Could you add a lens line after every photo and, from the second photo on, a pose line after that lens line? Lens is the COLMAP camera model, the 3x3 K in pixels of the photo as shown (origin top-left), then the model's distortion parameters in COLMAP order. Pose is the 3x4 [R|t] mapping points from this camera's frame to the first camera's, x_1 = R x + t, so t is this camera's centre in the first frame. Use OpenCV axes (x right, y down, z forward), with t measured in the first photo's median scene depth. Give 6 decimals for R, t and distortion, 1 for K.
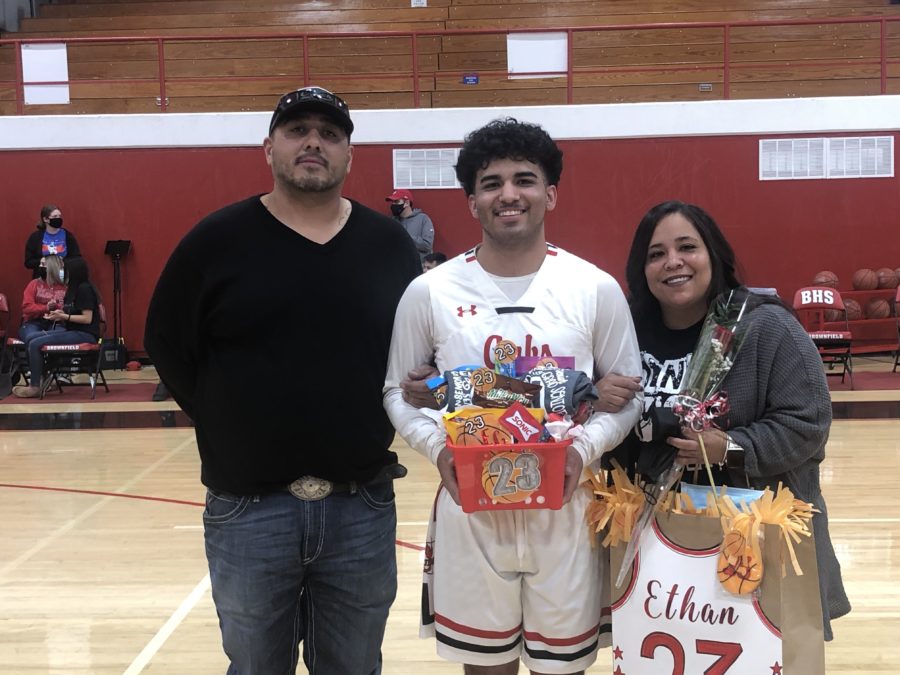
lens RADIAL K [[1342.3, 0, 450.0], [0, 1342.3, 337.5], [0, 0, 1]] dist [0.229406, -0.913165]
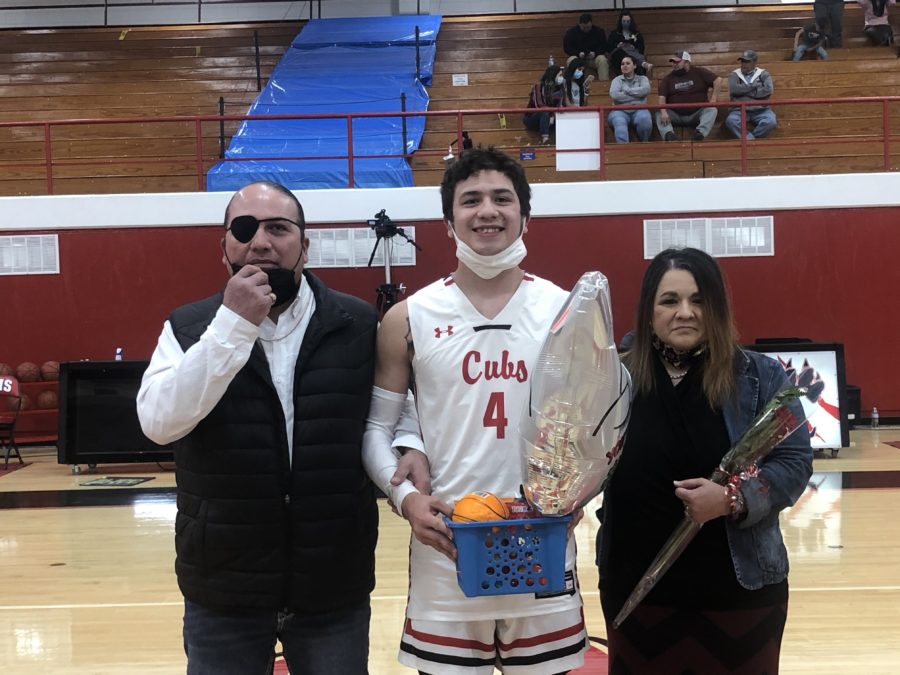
lens RADIAL K [[1342.3, 0, 450.0], [0, 1342.3, 337.5], [0, 0, 1]] dist [0.229406, -0.913165]
pose [[0.999912, -0.005742, 0.011965, 0.602542], [0.006406, 0.998401, -0.056165, -0.009468], [-0.011623, 0.056237, 0.998350, -0.032242]]
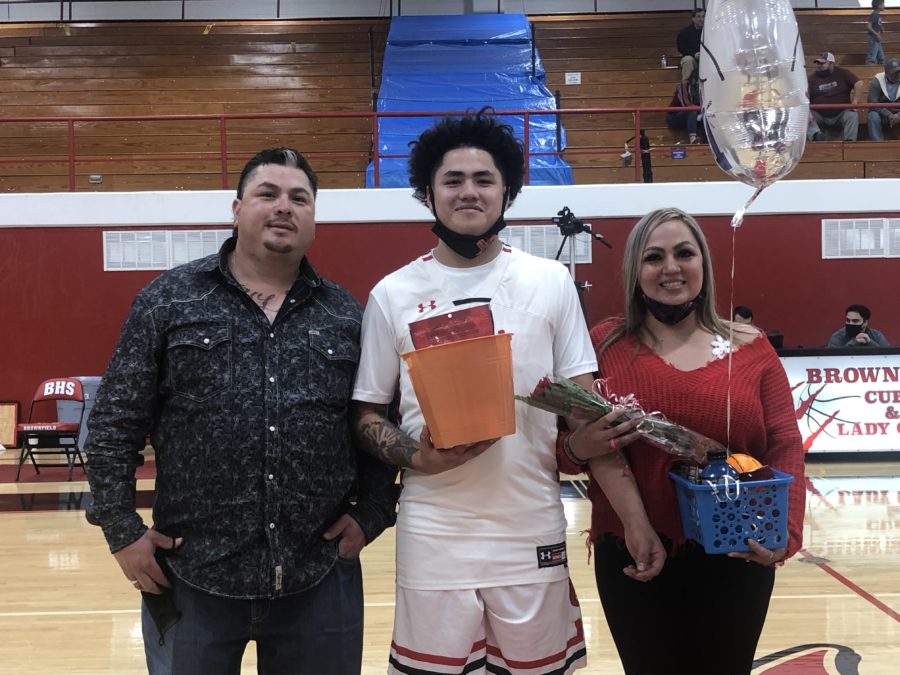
lens RADIAL K [[1342.3, 0, 450.0], [0, 1342.3, 337.5], [0, 0, 1]] dist [0.229406, -0.913165]
pose [[0.998619, 0.001164, 0.052522, 0.430008], [0.001867, 0.998337, -0.057622, -0.007483], [-0.052502, 0.057640, 0.996956, -0.019953]]
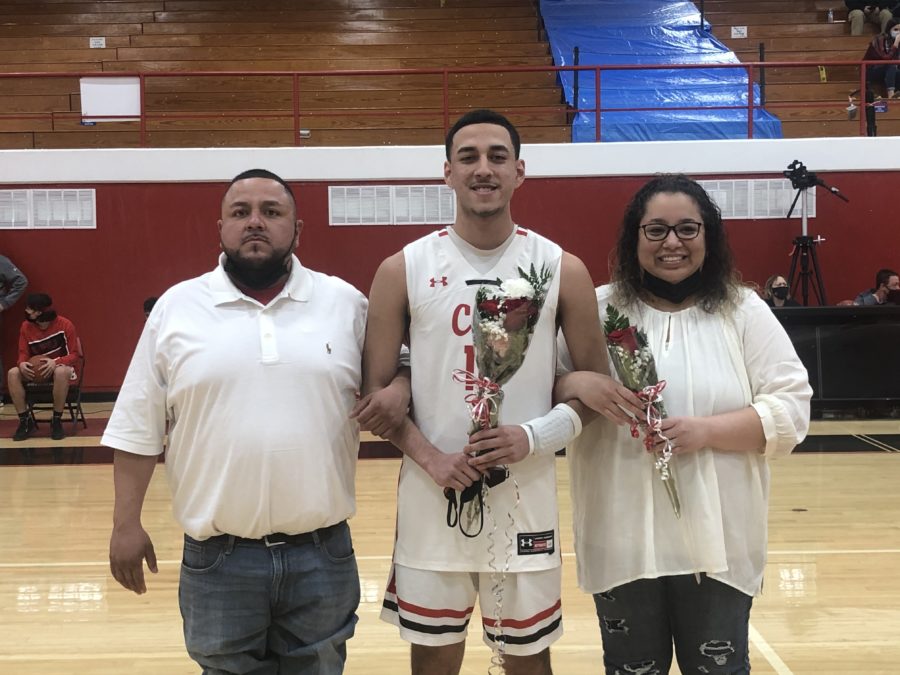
lens RADIAL K [[1342.3, 0, 450.0], [0, 1342.3, 337.5], [0, 0, 1]] dist [0.229406, -0.913165]
pose [[0.999062, 0.003099, 0.043181, 0.273764], [-0.001943, 0.999639, -0.026789, -0.004194], [-0.043249, 0.026680, 0.998708, -0.018103]]
